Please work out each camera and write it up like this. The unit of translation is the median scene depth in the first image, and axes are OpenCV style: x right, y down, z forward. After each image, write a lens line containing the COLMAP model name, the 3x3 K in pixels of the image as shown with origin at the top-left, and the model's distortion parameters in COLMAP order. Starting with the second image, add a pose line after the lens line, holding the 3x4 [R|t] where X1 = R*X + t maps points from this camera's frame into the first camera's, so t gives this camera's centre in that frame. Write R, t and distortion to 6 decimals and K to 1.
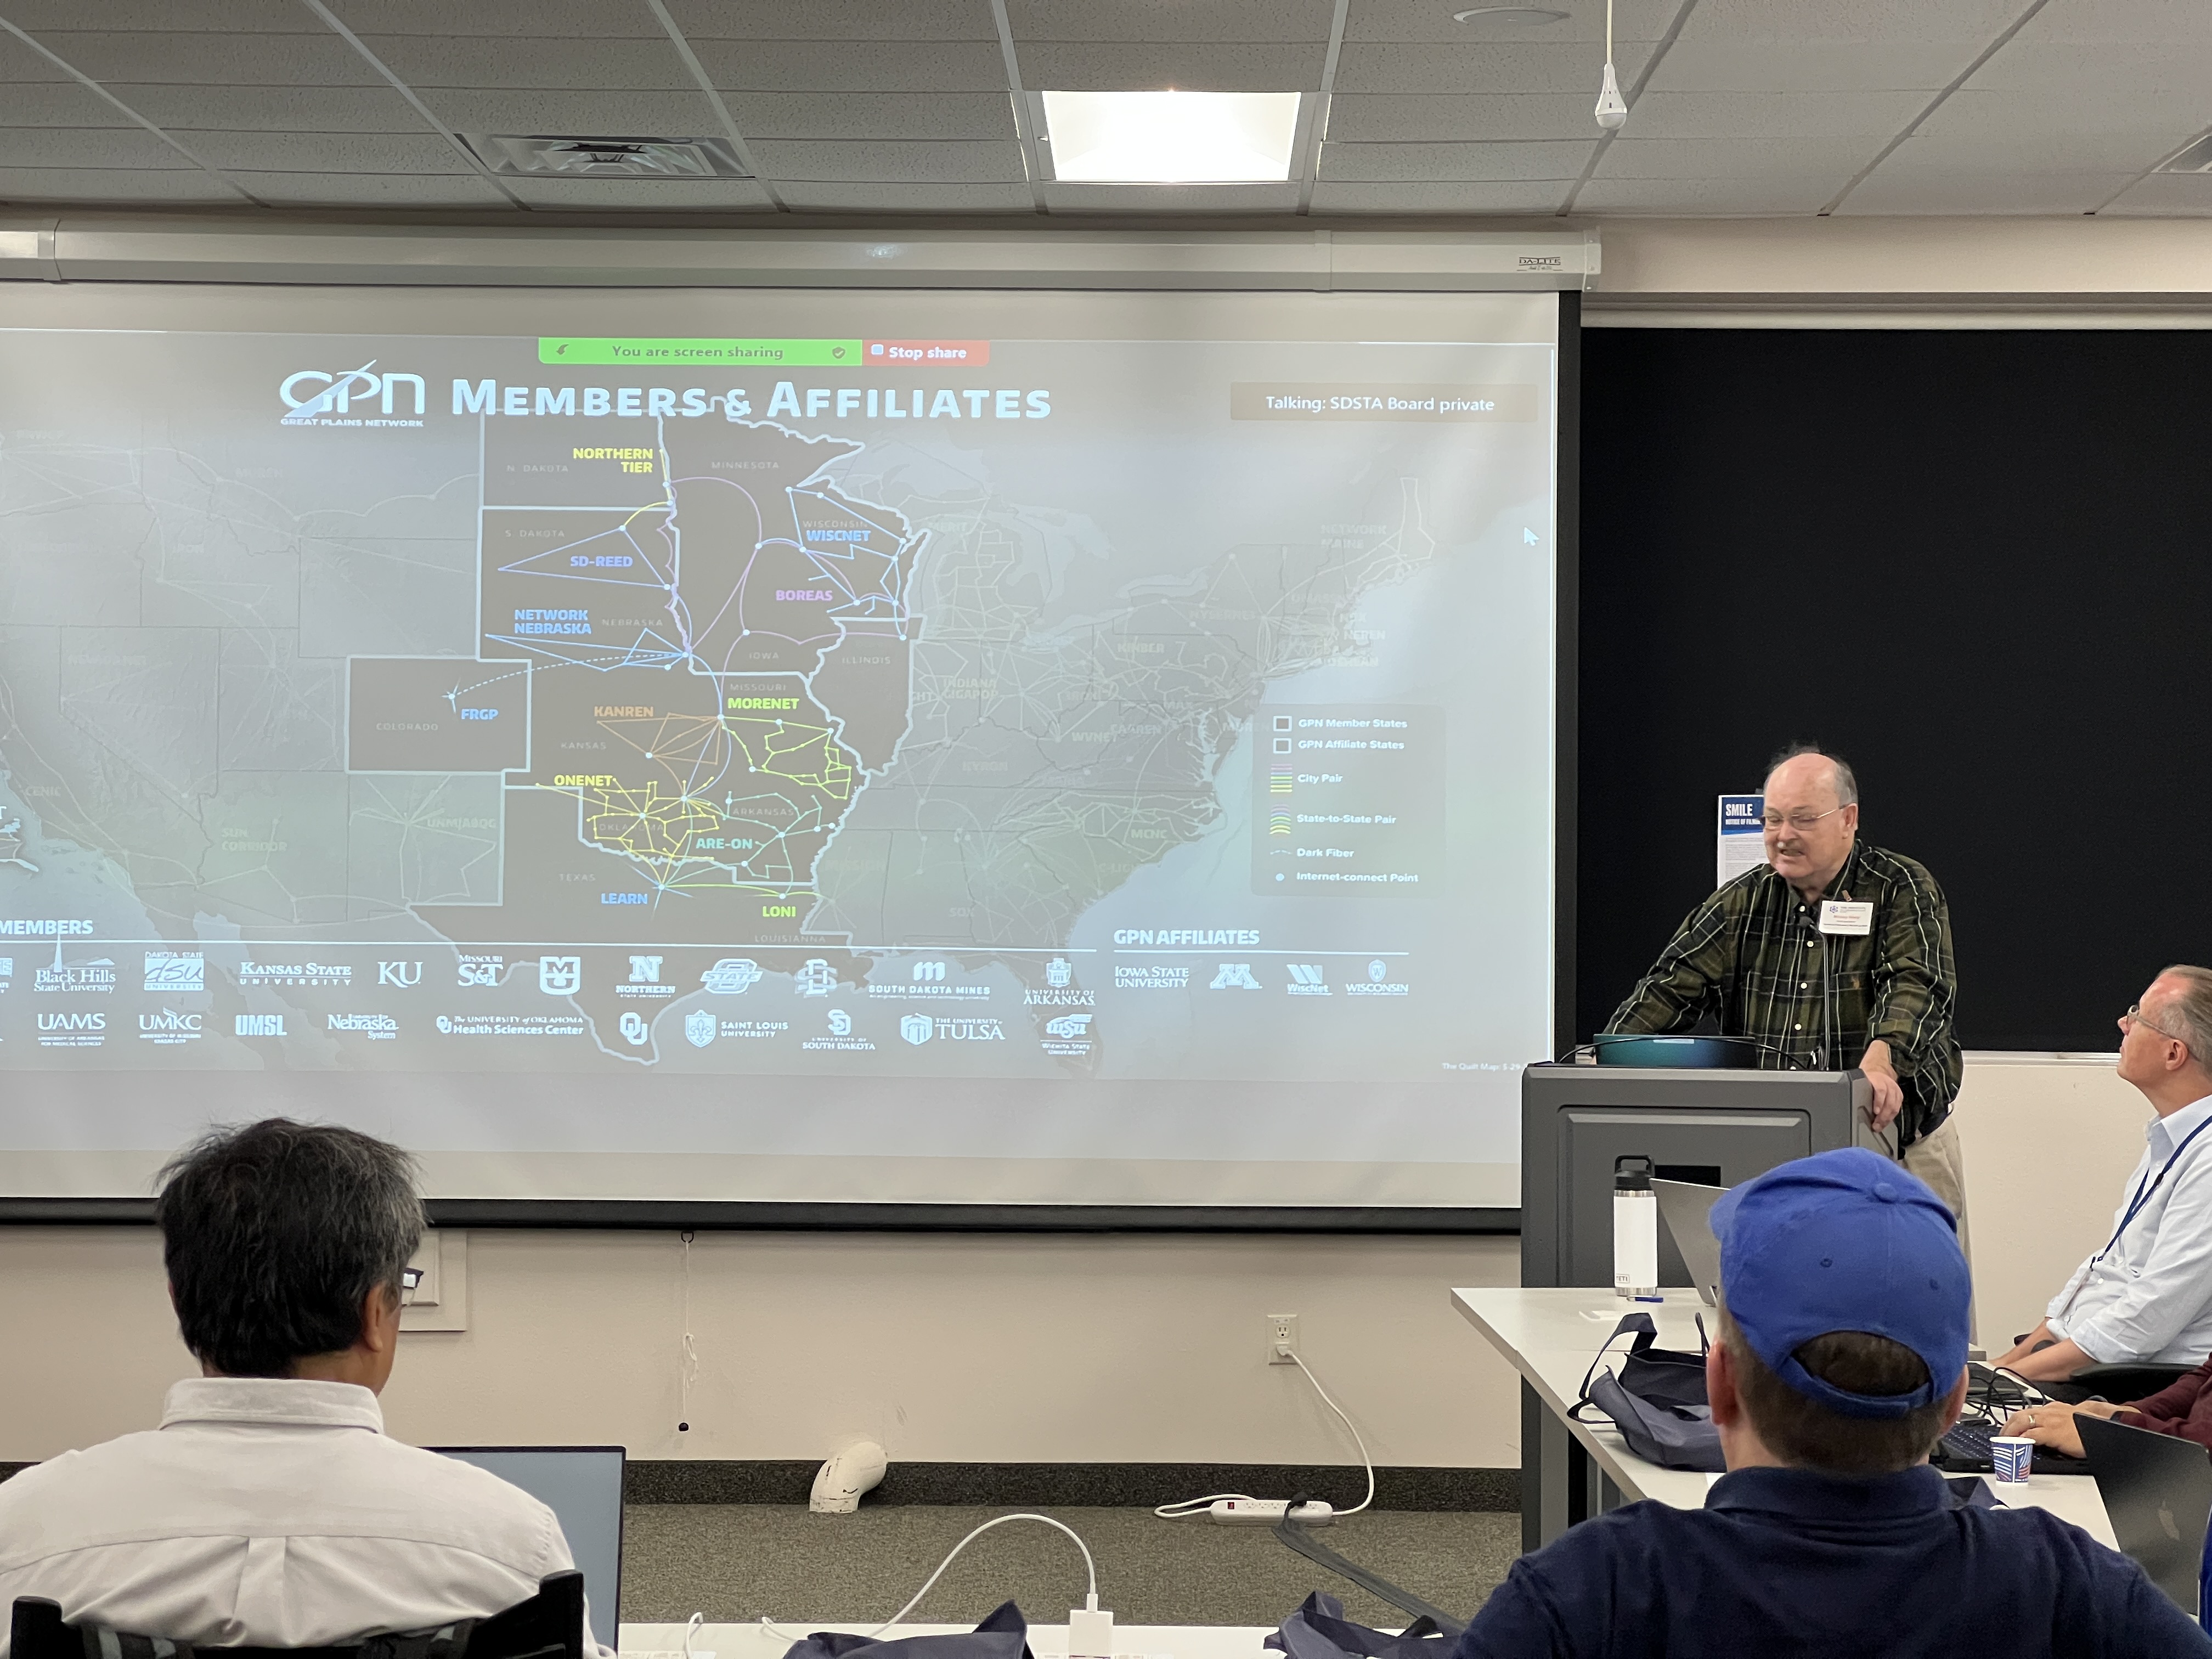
lens RADIAL K [[4960.7, 0, 1038.0], [0, 4960.7, 772.7], [0, 0, 1]] dist [-0.405152, 17.217425]
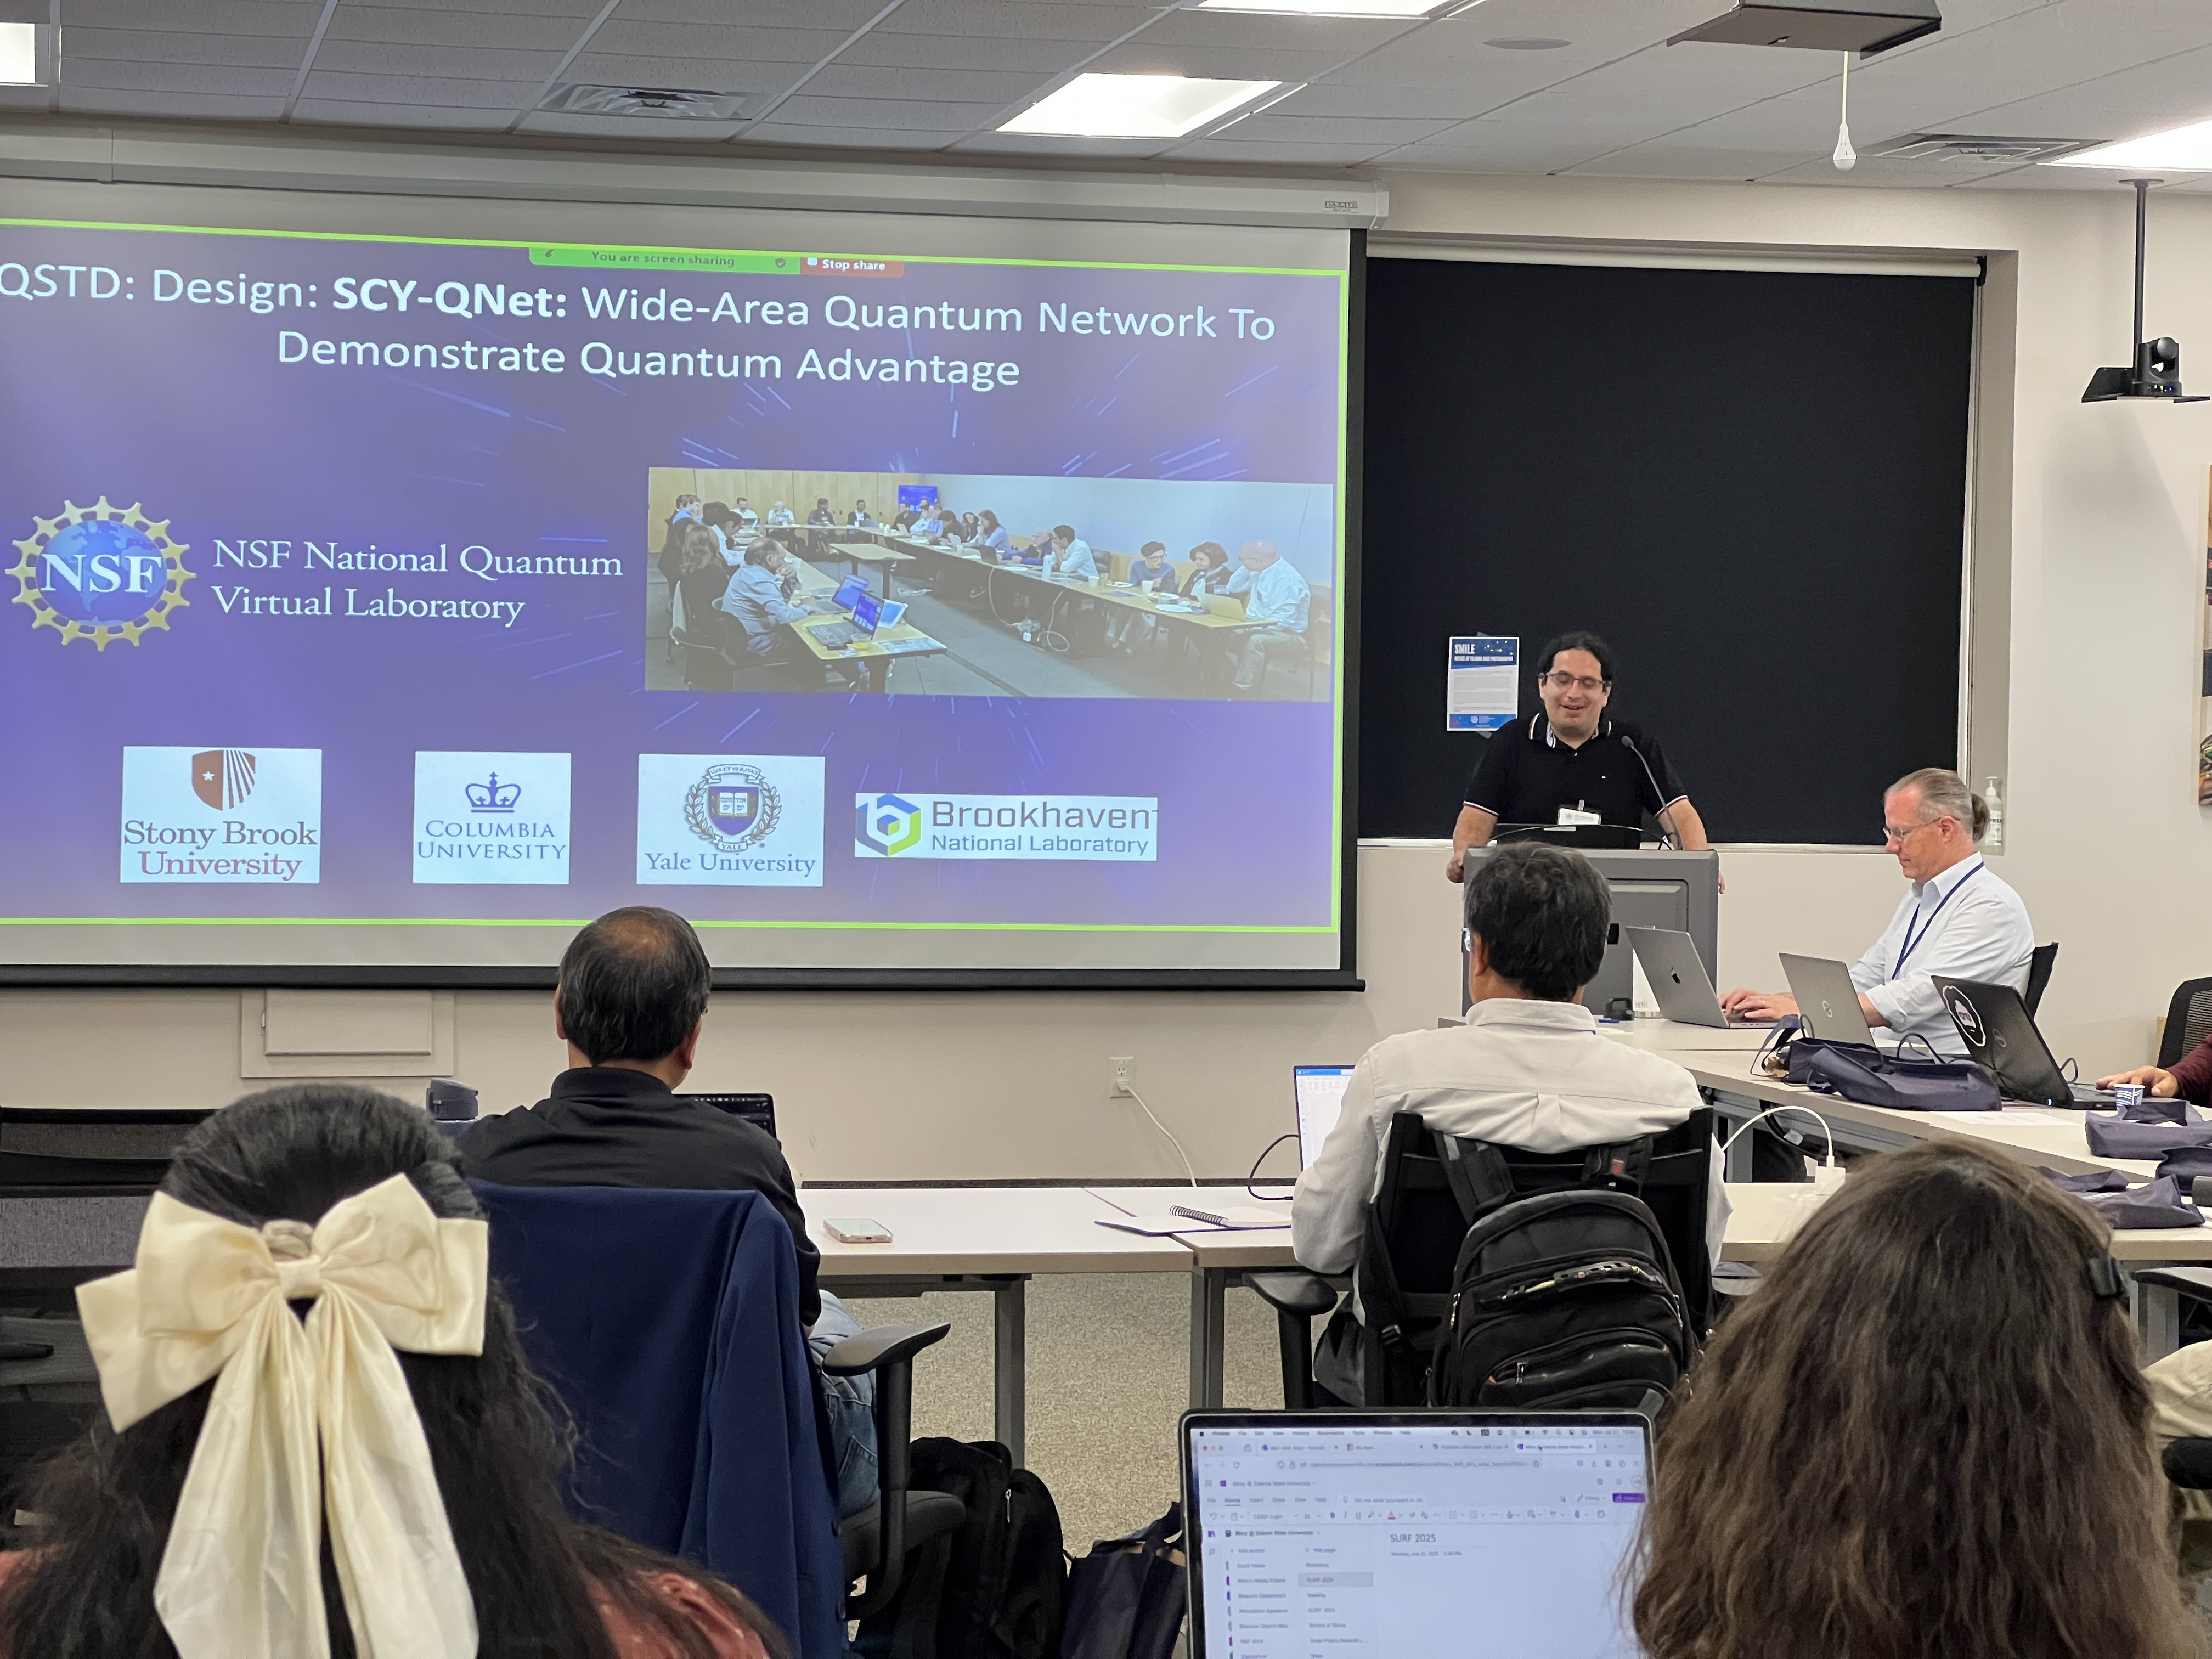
lens RADIAL K [[5008.7, 0, 1032.4], [0, 5008.7, 829.1], [0, 0, 1]] dist [-0.841082, 17.642523]
pose [[0.975411, 0.002297, 0.220384, -0.243424], [-0.012499, 0.998913, 0.044910, -0.002075], [-0.220041, -0.046560, 0.974379, -0.194945]]
